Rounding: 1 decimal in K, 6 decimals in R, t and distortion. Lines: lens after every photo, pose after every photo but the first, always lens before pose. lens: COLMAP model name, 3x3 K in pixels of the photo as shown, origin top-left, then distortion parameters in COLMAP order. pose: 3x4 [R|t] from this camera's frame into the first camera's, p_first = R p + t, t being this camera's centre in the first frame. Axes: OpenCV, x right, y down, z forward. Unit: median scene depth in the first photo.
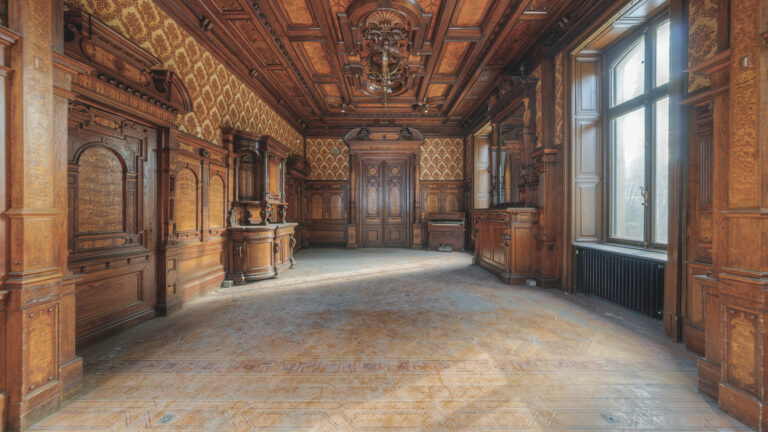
lens RADIAL K [[269.4, 0, 384.0], [0, 269.4, 216.0], [0, 0, 1]] dist [0.000148, 0.004664]
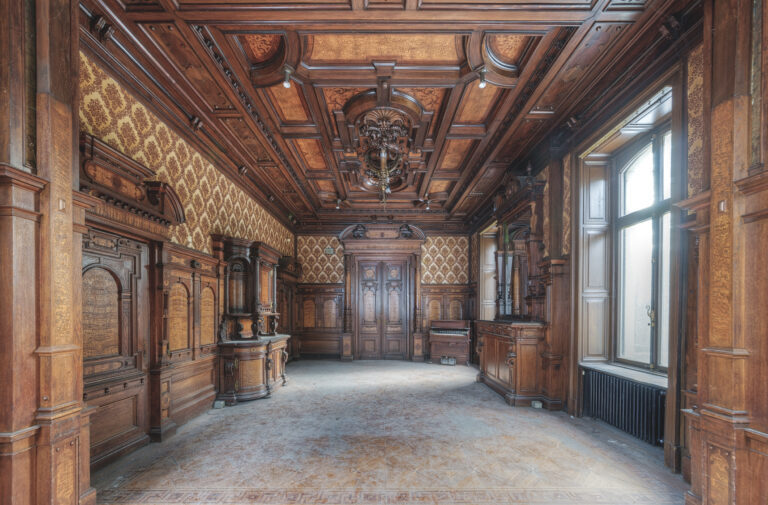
lens RADIAL K [[372.2, 0, 376.9], [0, 372.2, 253.1], [0, 0, 1]] dist [0.000145, 0.011527]
pose [[0.999994, 0.003496, 0.000399, -0.021994], [-0.003479, 0.999300, -0.037250, -0.230511], [-0.000529, 0.037249, 0.999306, -0.329394]]
